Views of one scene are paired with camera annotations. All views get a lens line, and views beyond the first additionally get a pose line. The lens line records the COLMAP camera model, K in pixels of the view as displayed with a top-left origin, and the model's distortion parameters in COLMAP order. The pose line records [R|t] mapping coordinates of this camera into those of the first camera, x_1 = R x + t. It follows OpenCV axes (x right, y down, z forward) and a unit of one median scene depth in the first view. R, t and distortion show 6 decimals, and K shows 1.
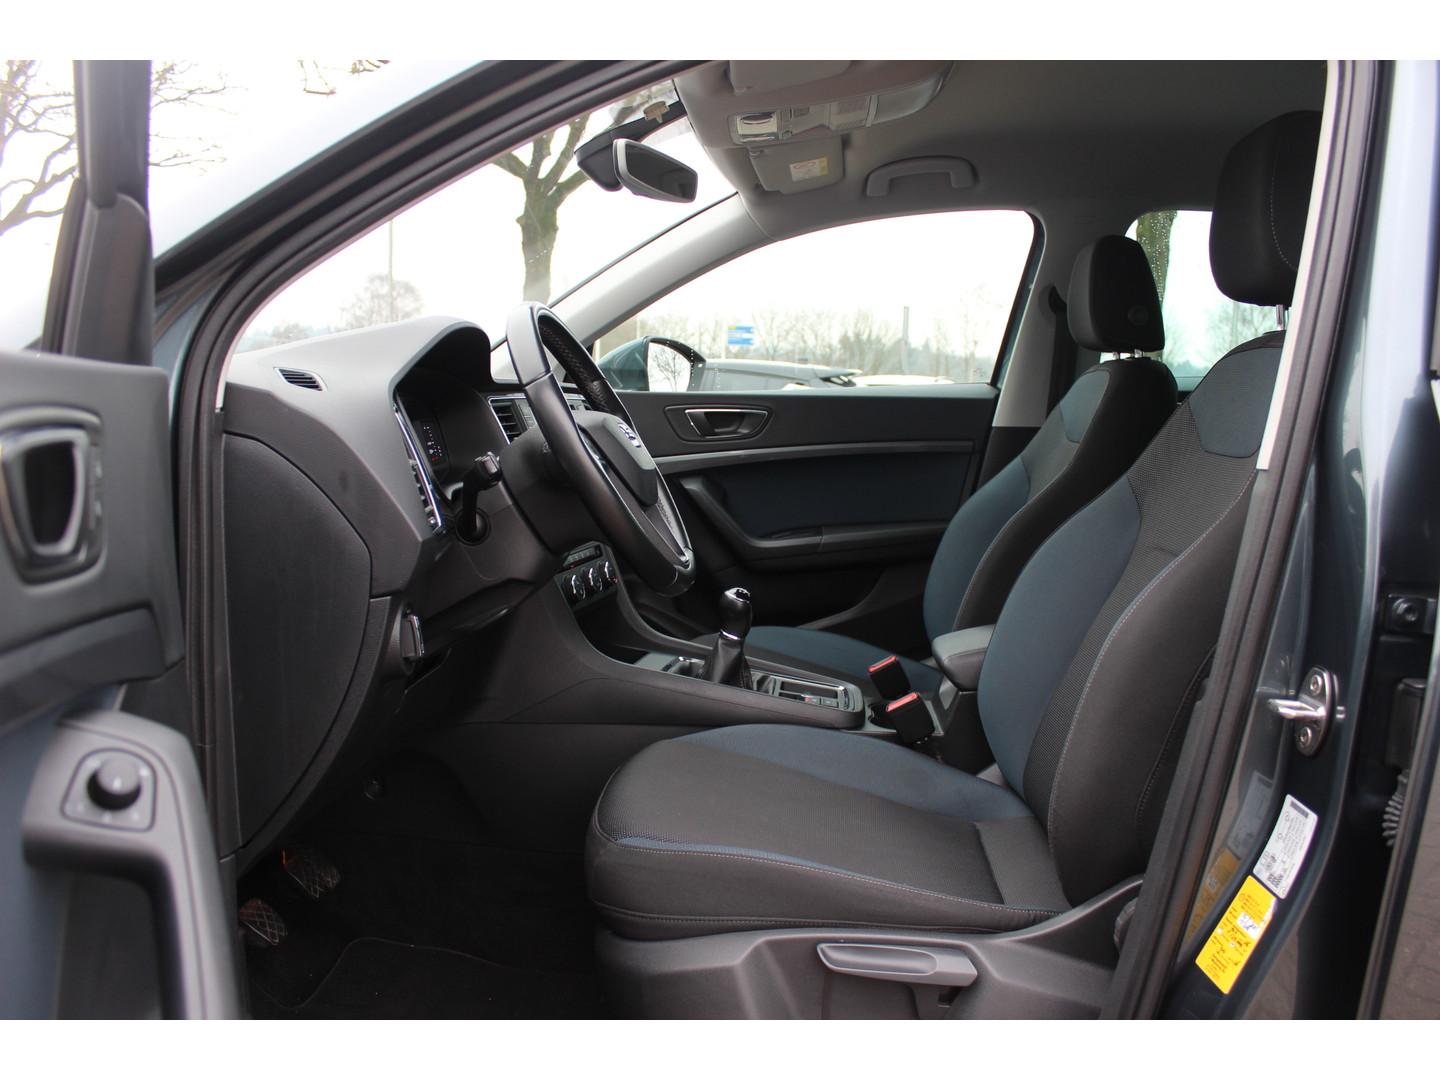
lens RADIAL K [[1222.1, 0, 723.3], [0, 1222.1, 537.4], [0, 0, 1]] dist [-0.101060, 0.020836]
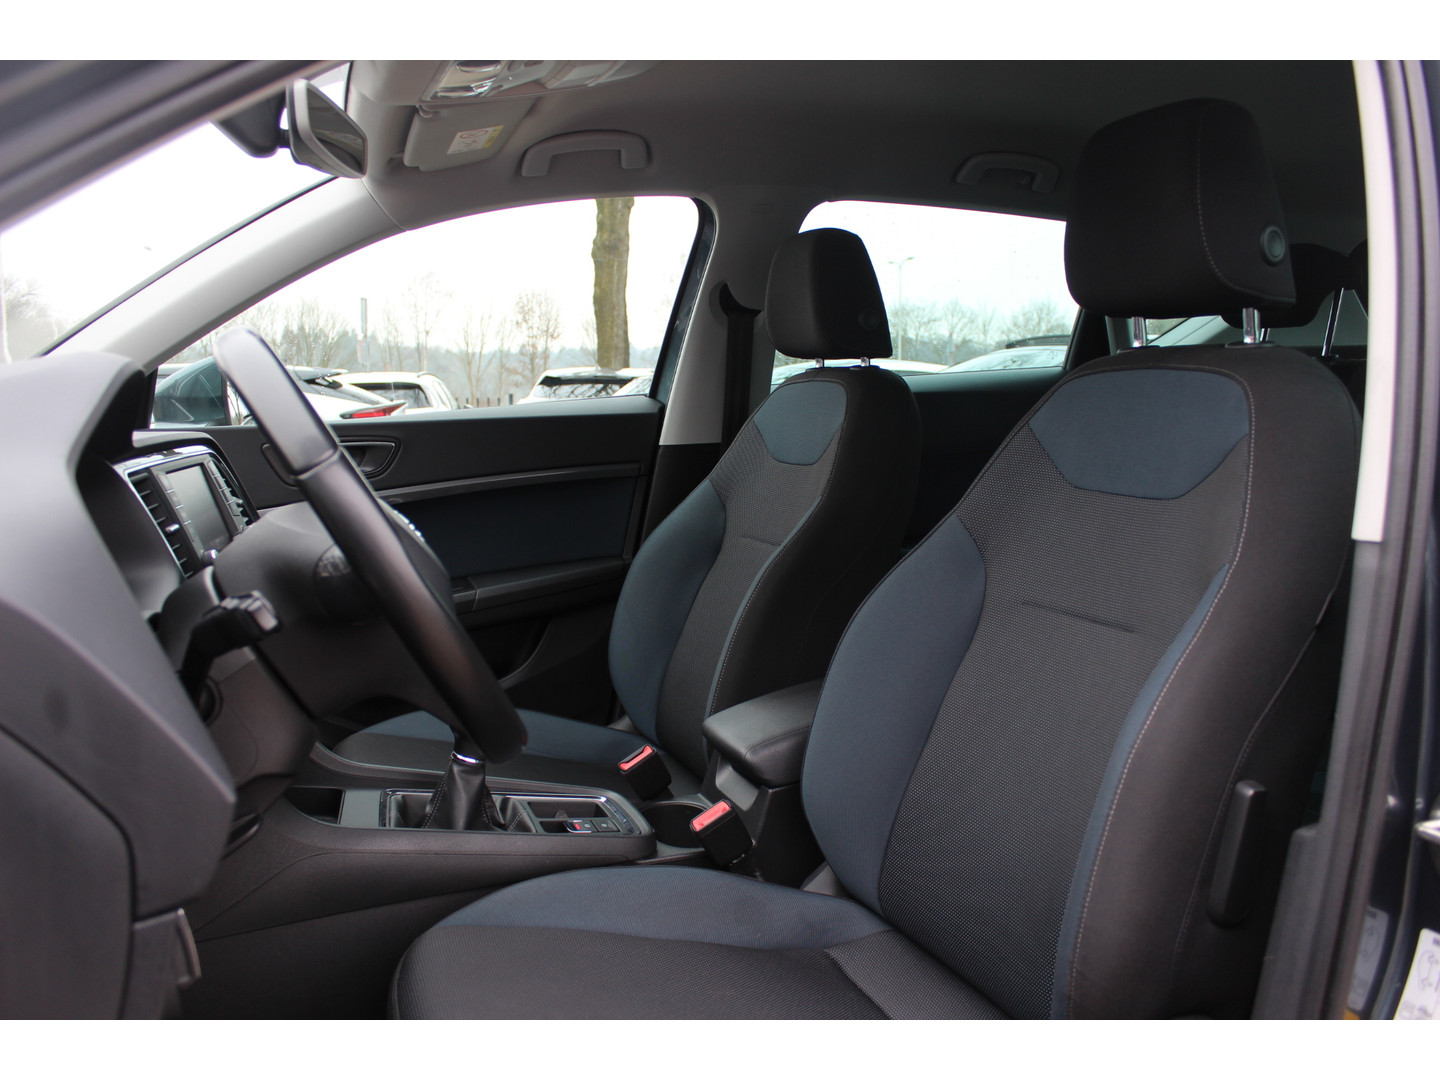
lens RADIAL K [[1222.1, 0, 716.3], [0, 1222.1, 551.2], [0, 0, 1]] dist [-0.101060, 0.020836]
pose [[0.905099, -0.091365, 0.415268, -0.119831], [0.082929, 0.995817, 0.038347, -0.048898], [-0.417035, -0.000270, 0.908890, 0.199209]]
